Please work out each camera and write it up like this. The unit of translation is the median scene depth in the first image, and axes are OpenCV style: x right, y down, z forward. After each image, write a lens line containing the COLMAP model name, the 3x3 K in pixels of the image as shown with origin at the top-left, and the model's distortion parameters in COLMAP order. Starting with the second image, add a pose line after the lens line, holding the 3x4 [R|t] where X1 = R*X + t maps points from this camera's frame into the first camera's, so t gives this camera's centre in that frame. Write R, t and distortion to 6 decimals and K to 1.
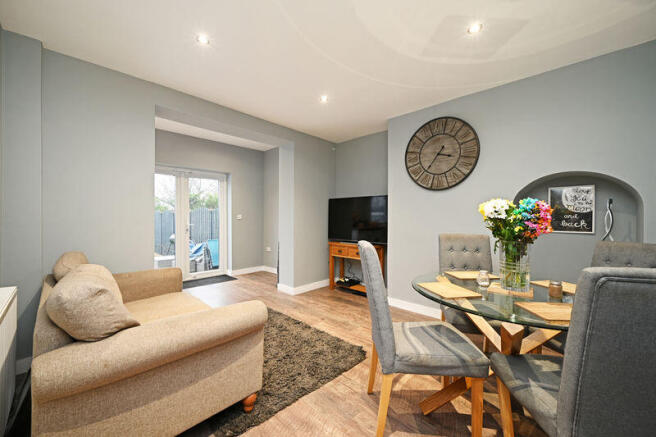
lens RADIAL K [[255.7, 0, 328.0], [0, 255.7, 218.5], [0, 0, 1]] dist [-0.001492, -0.000291]
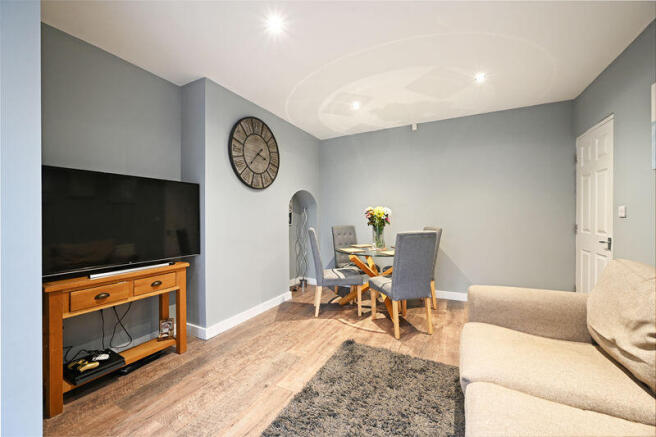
lens RADIAL K [[255.7, 0, 328.0], [0, 255.7, 218.5], [0, 0, 1]] dist [-0.001492, -0.000291]
pose [[-0.282166, -0.009078, 0.959323, -0.638161], [0.010169, 0.999871, 0.012452, -0.004131], [-0.959312, 0.013269, -0.282037, 1.036633]]
